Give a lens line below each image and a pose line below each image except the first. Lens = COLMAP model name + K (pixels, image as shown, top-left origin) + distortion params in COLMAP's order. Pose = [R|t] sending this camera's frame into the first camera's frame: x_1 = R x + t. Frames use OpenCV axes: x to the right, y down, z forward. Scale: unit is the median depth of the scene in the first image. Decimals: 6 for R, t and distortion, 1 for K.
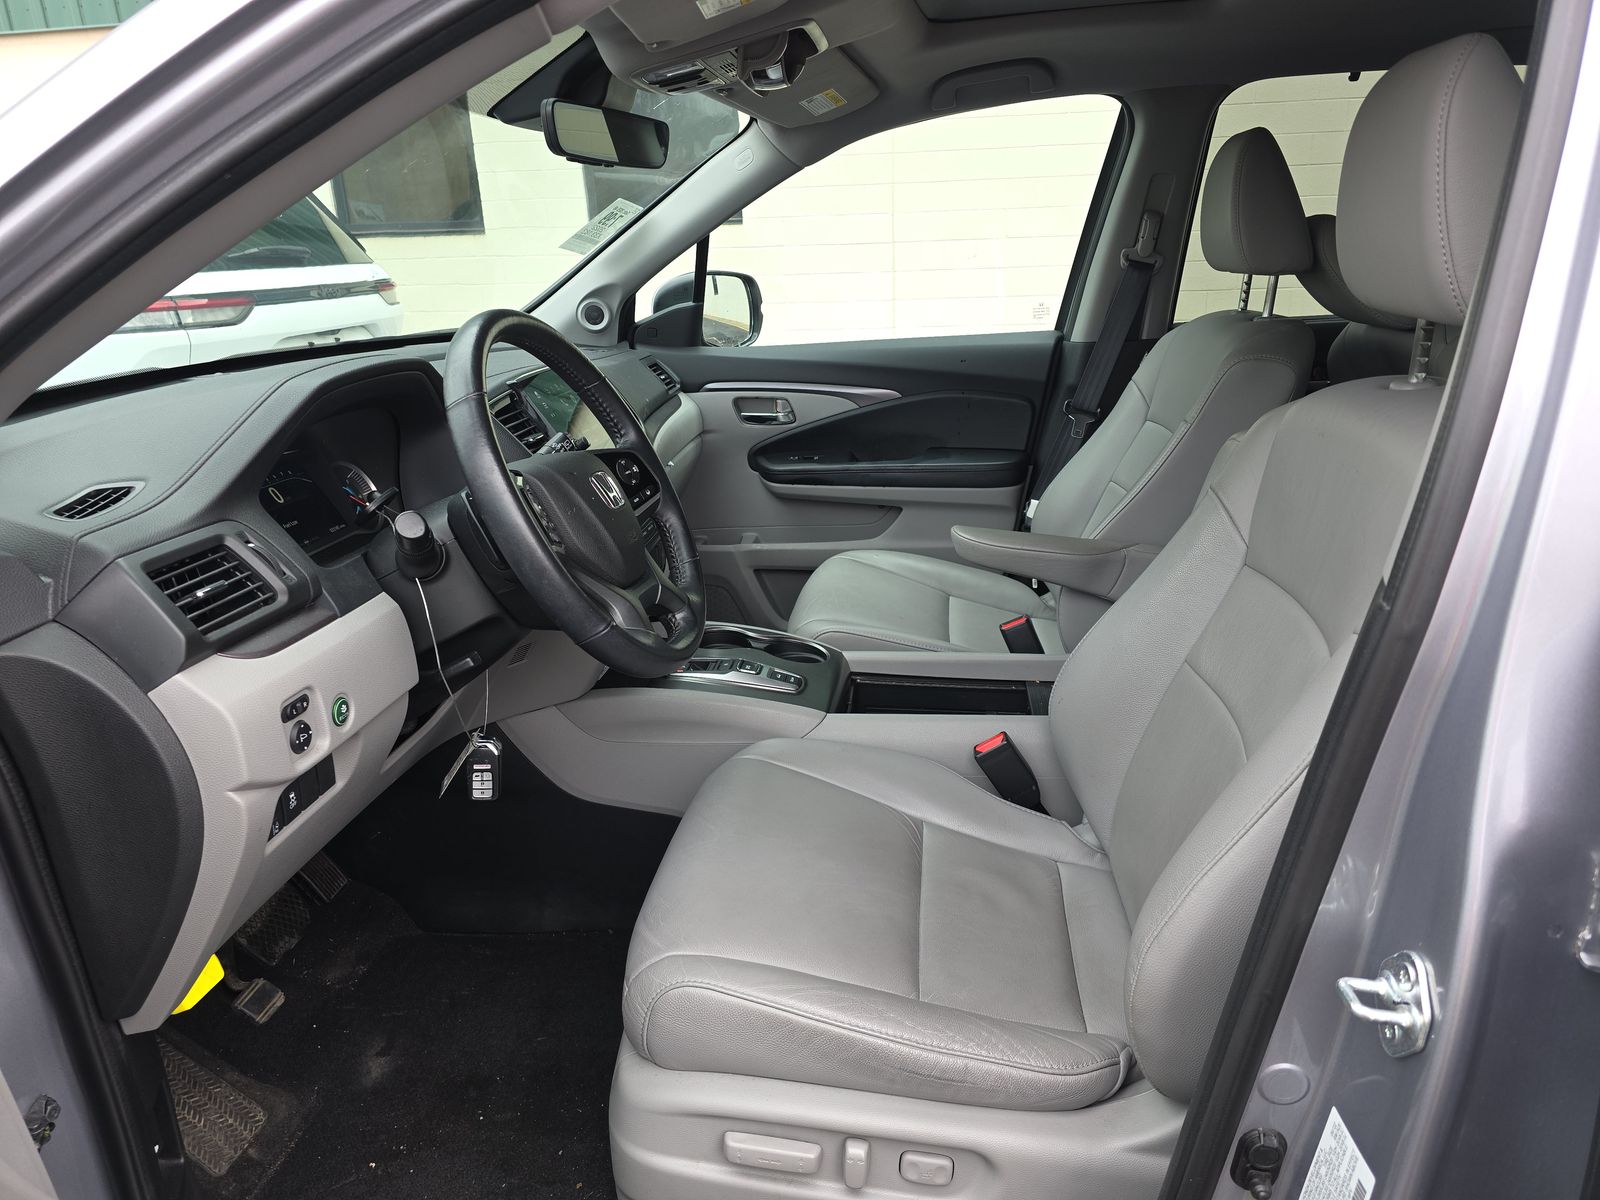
lens RADIAL K [[1081.0, 0, 800.0], [0, 1081.0, 600.0], [0, 0, 1]] dist [0.049207, -0.060342]
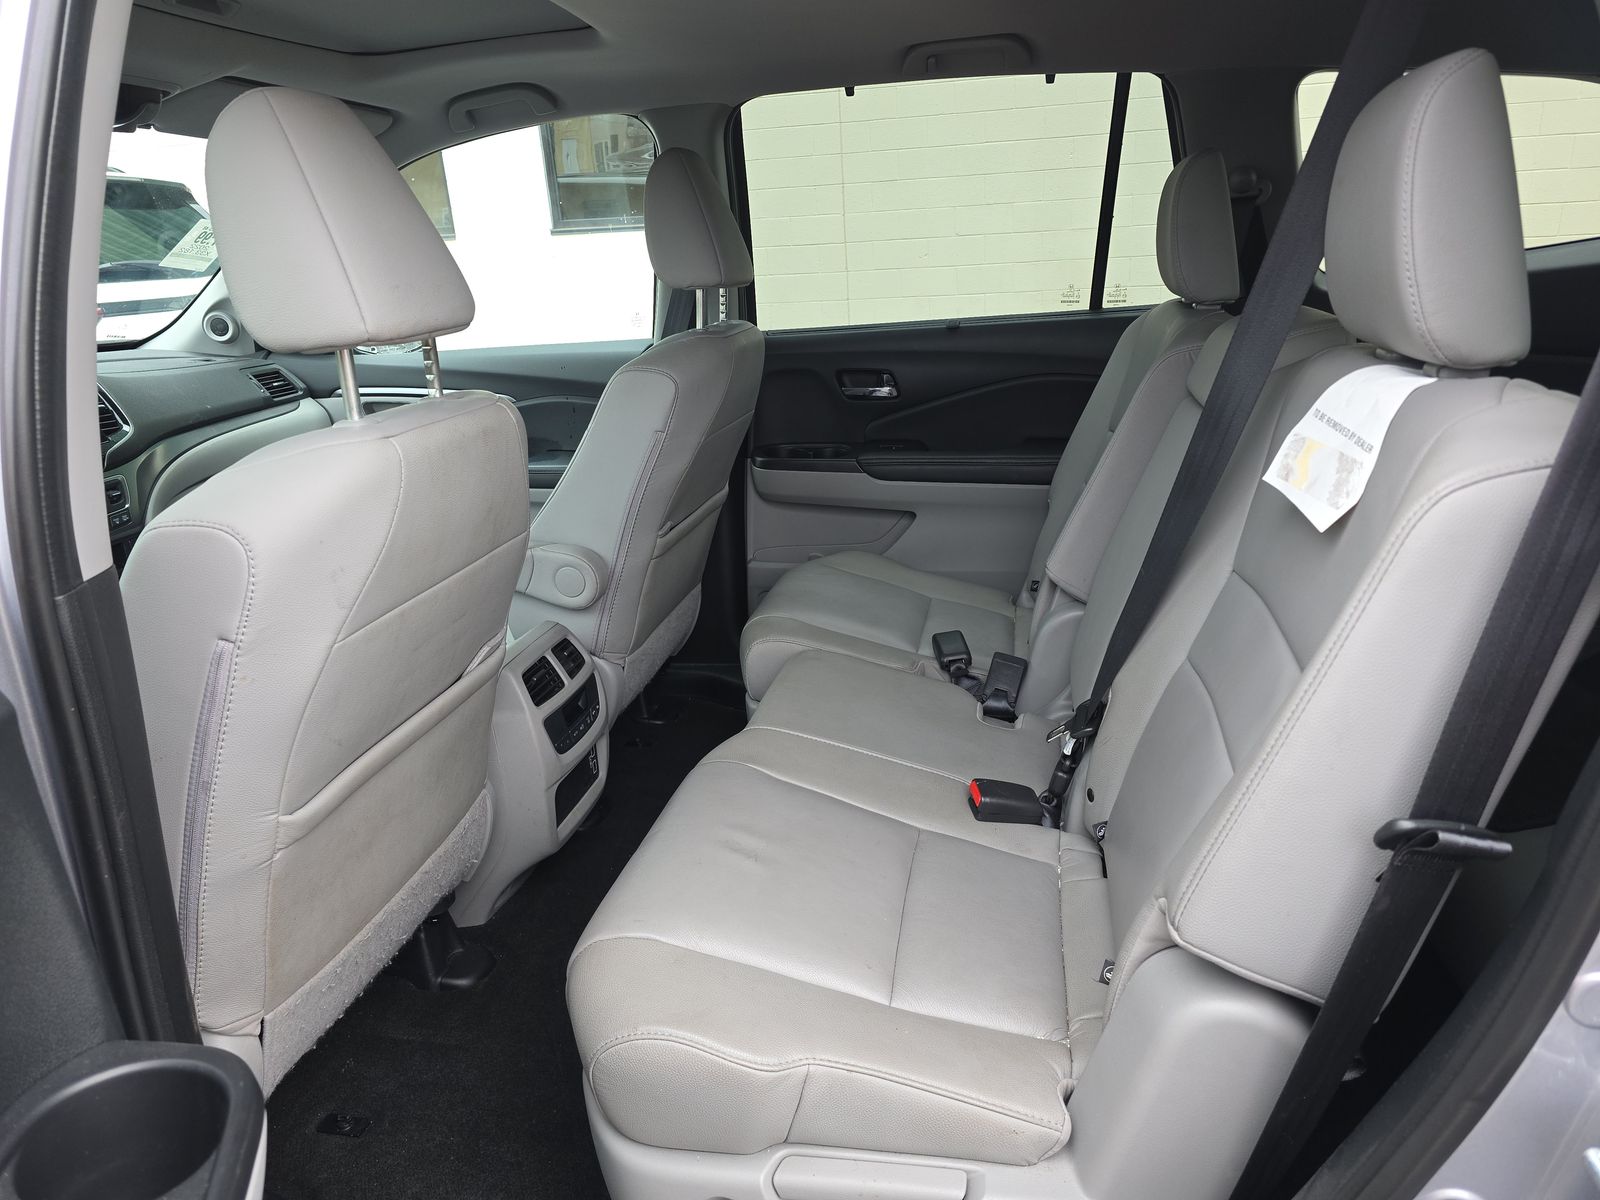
lens RADIAL K [[1081.0, 0, 800.0], [0, 1081.0, 600.0], [0, 0, 1]] dist [0.049207, -0.060342]
pose [[0.992377, 0.024102, -0.120863, 0.668543], [-0.023477, 0.999703, 0.006597, -0.015513], [0.120986, -0.003709, 0.992647, -0.008965]]
